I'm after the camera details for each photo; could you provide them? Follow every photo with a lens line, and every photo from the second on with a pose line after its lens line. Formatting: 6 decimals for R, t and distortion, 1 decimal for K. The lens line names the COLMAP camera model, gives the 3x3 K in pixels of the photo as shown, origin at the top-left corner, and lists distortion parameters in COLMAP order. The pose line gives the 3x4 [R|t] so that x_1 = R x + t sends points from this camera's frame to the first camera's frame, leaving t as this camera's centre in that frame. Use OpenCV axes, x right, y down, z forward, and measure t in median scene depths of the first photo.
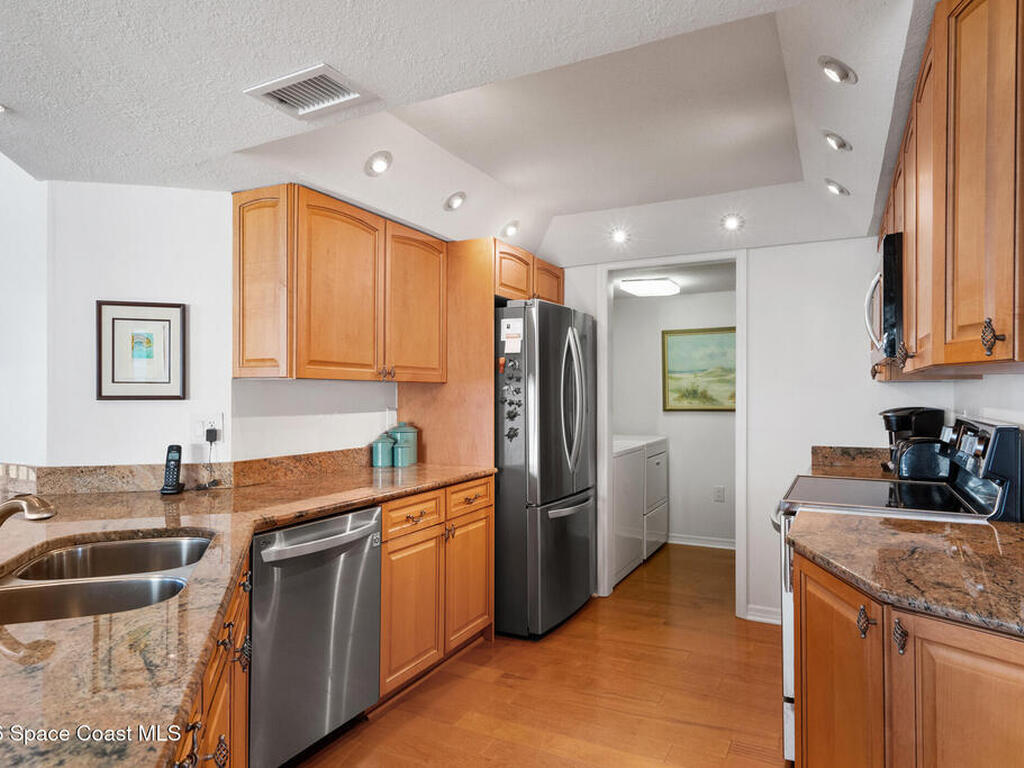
lens RADIAL K [[639.5, 0, 512.0], [0, 639.5, 384.0], [0, 0, 1]] dist [0.004722, 0.001655]
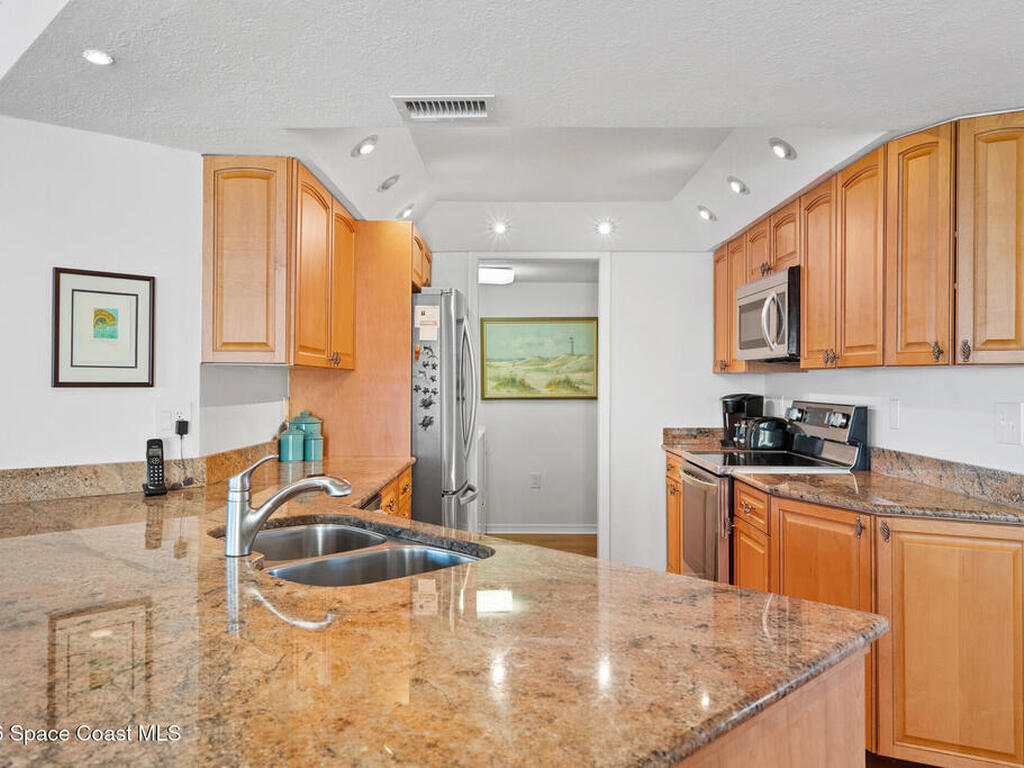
lens RADIAL K [[774.4, 0, 511.4], [0, 774.4, 364.7], [0, 0, 1]] dist [0.007010, 0.000856]
pose [[0.889332, 0.014489, 0.457033, -0.550483], [-0.011555, 0.999891, -0.009214, -0.001759], [-0.457116, 0.002913, 0.889402, -0.154612]]
